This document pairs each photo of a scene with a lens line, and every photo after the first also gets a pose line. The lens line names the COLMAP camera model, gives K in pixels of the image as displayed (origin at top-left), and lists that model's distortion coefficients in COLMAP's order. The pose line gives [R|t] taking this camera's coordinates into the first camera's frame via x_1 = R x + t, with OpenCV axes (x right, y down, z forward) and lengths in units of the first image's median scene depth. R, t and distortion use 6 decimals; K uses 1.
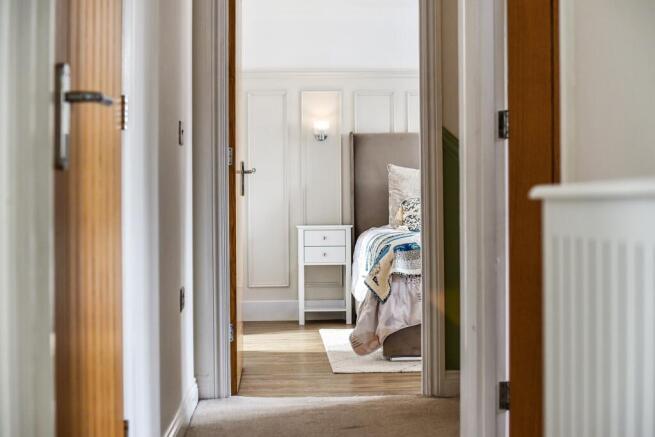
lens RADIAL K [[976.2, 0, 327.2], [0, 976.2, 218.4], [0, 0, 1]] dist [-0.009956, 0.000000]
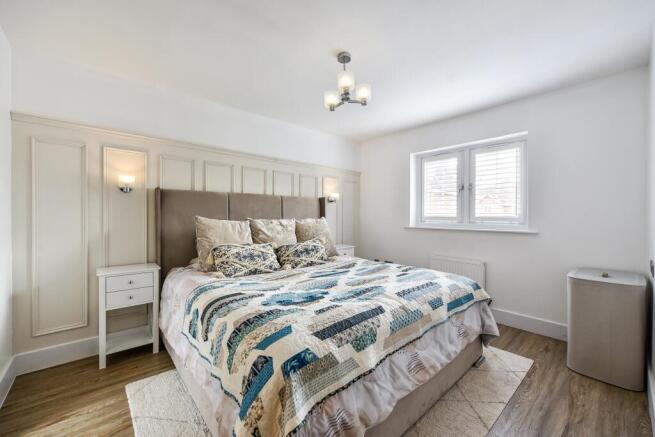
lens RADIAL K [[268.5, 0, 328.9], [0, 268.5, 219.2], [0, 0, 1]] dist [0.002840, -0.000342]
pose [[0.786553, 0.005308, 0.617500, -0.013918], [-0.006223, 0.999980, -0.000669, -0.050923], [-0.617492, -0.003316, 0.786571, 0.616191]]
